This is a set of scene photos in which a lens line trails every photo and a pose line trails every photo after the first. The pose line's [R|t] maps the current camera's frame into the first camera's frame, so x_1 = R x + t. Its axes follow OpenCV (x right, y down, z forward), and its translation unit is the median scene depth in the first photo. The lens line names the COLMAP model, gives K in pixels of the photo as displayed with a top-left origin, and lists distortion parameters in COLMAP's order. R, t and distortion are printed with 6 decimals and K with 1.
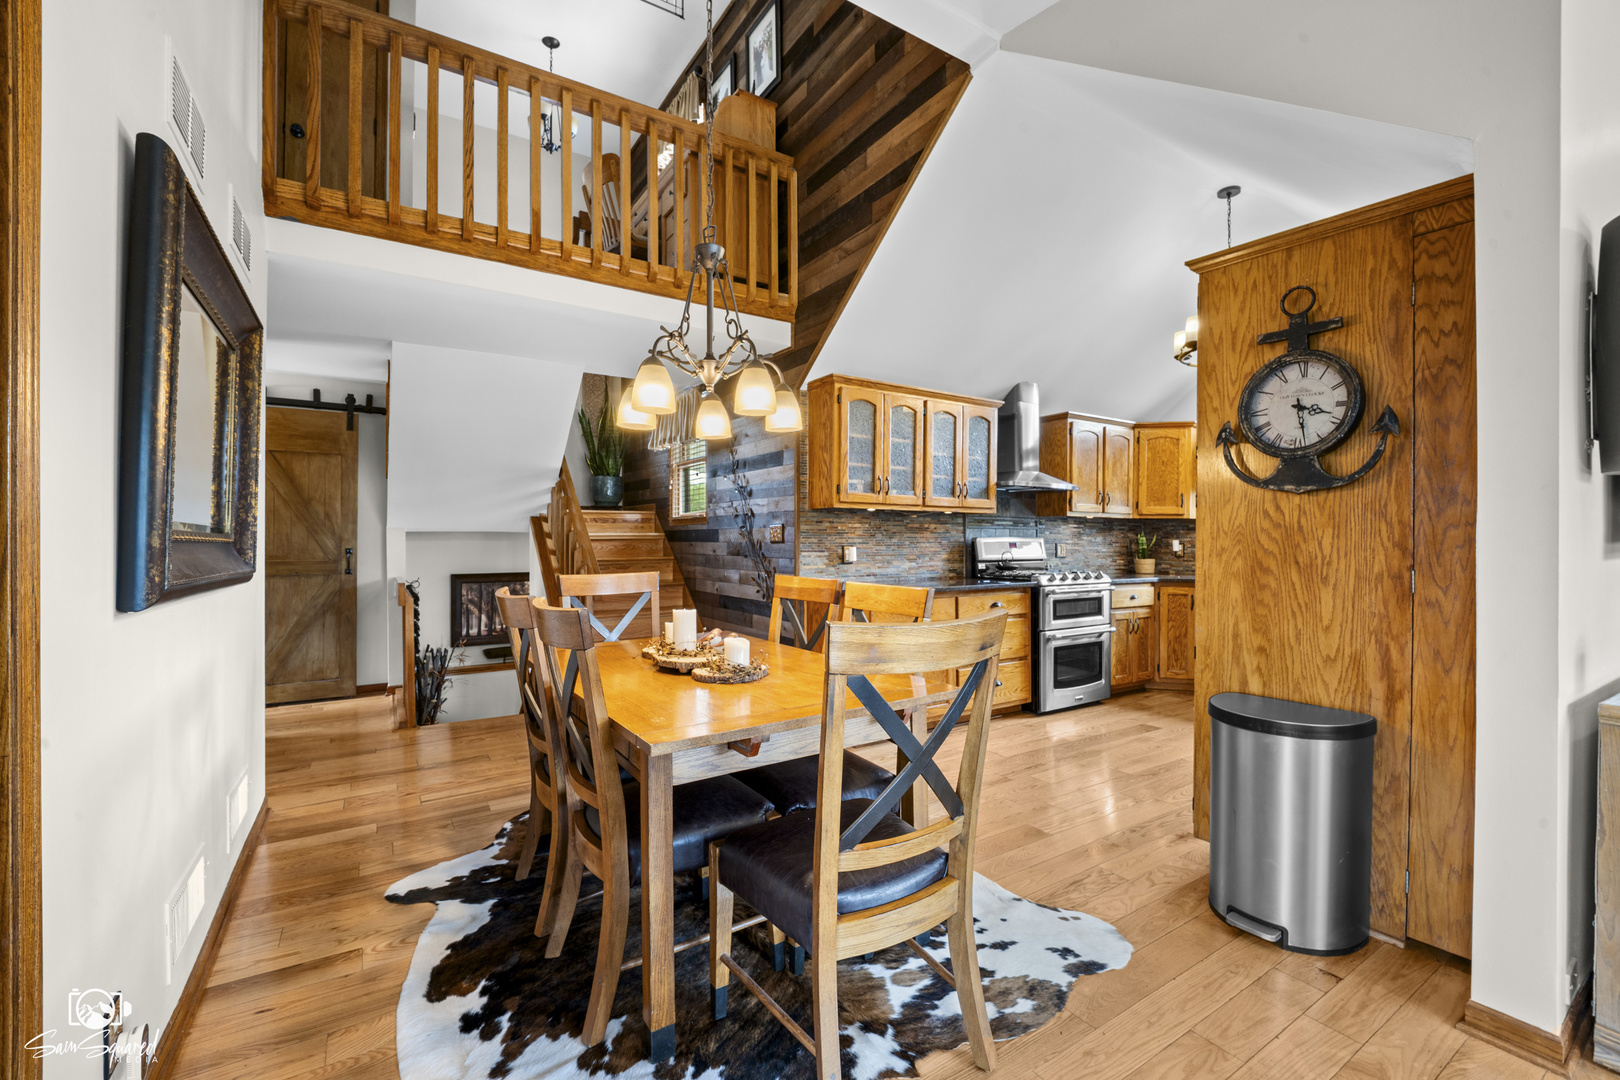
lens RADIAL K [[676.6, 0, 810.0], [0, 676.6, 540.0], [0, 0, 1]] dist [-0.000572, -0.000141]
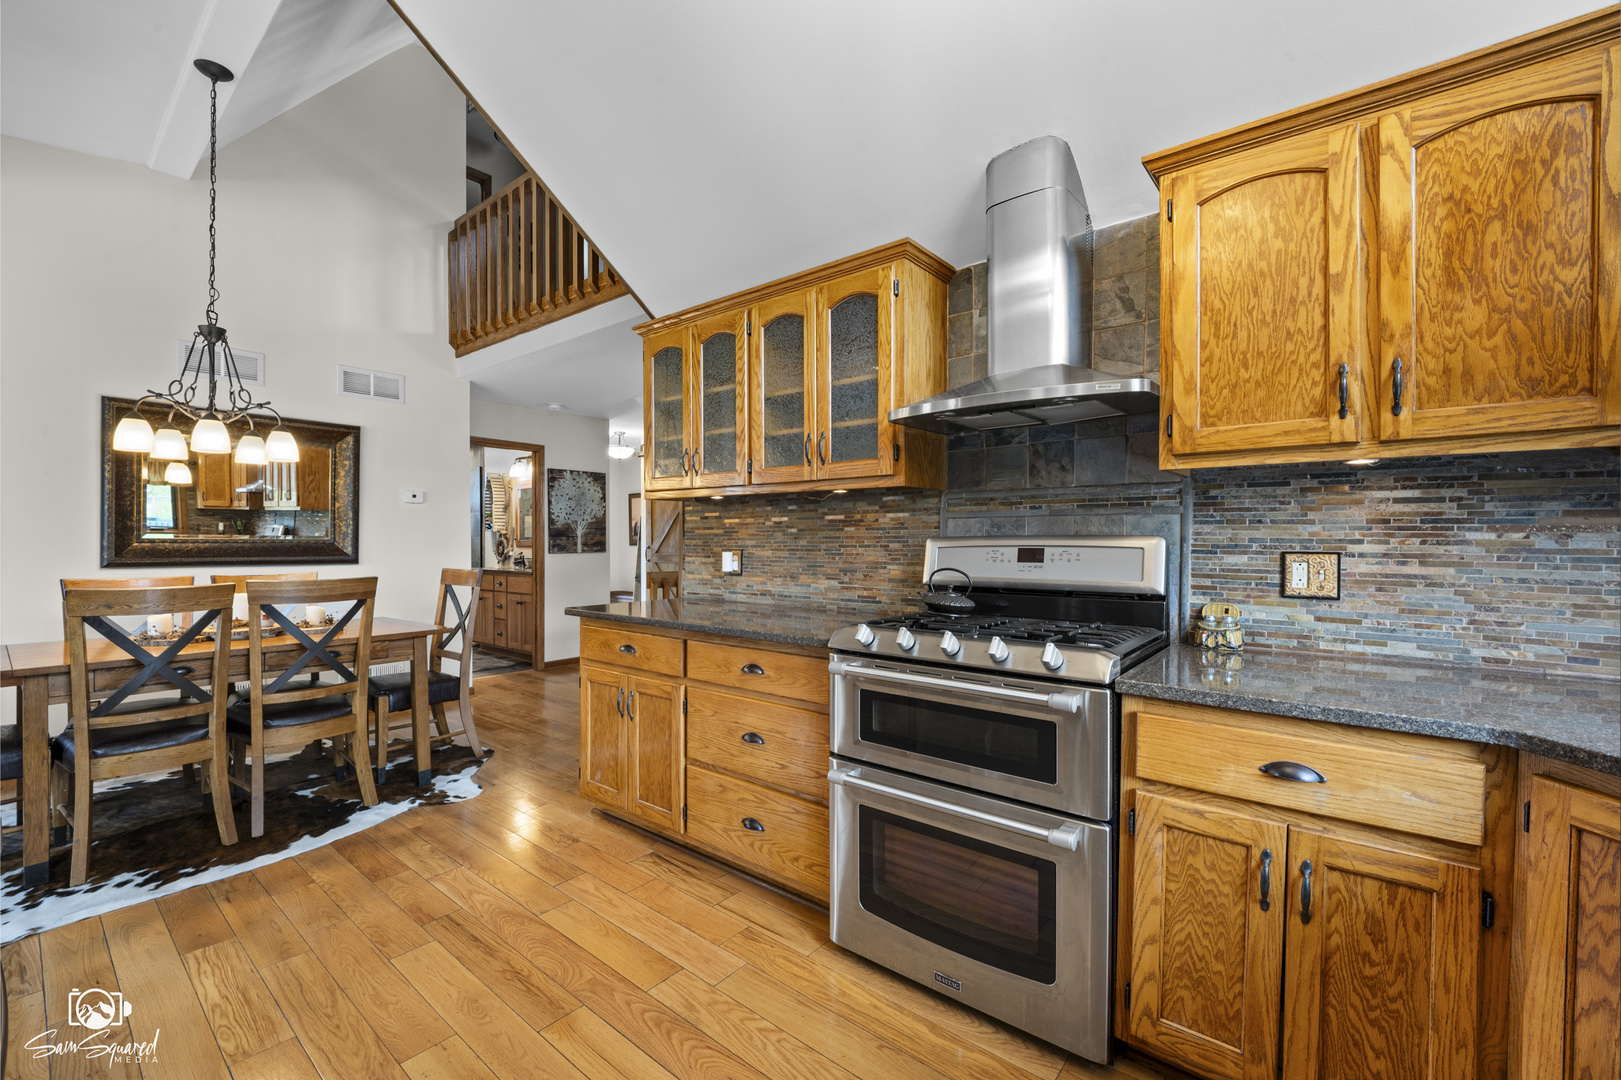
lens RADIAL K [[677.0, 0, 810.5], [0, 677.0, 540.0], [0, 0, 1]] dist [-0.000572, -0.000141]
pose [[0.312271, -0.002228, -0.949990, 0.724380], [-0.006182, 0.999971, -0.004377, 0.001158], [0.949973, 0.007240, 0.312248, 0.821994]]
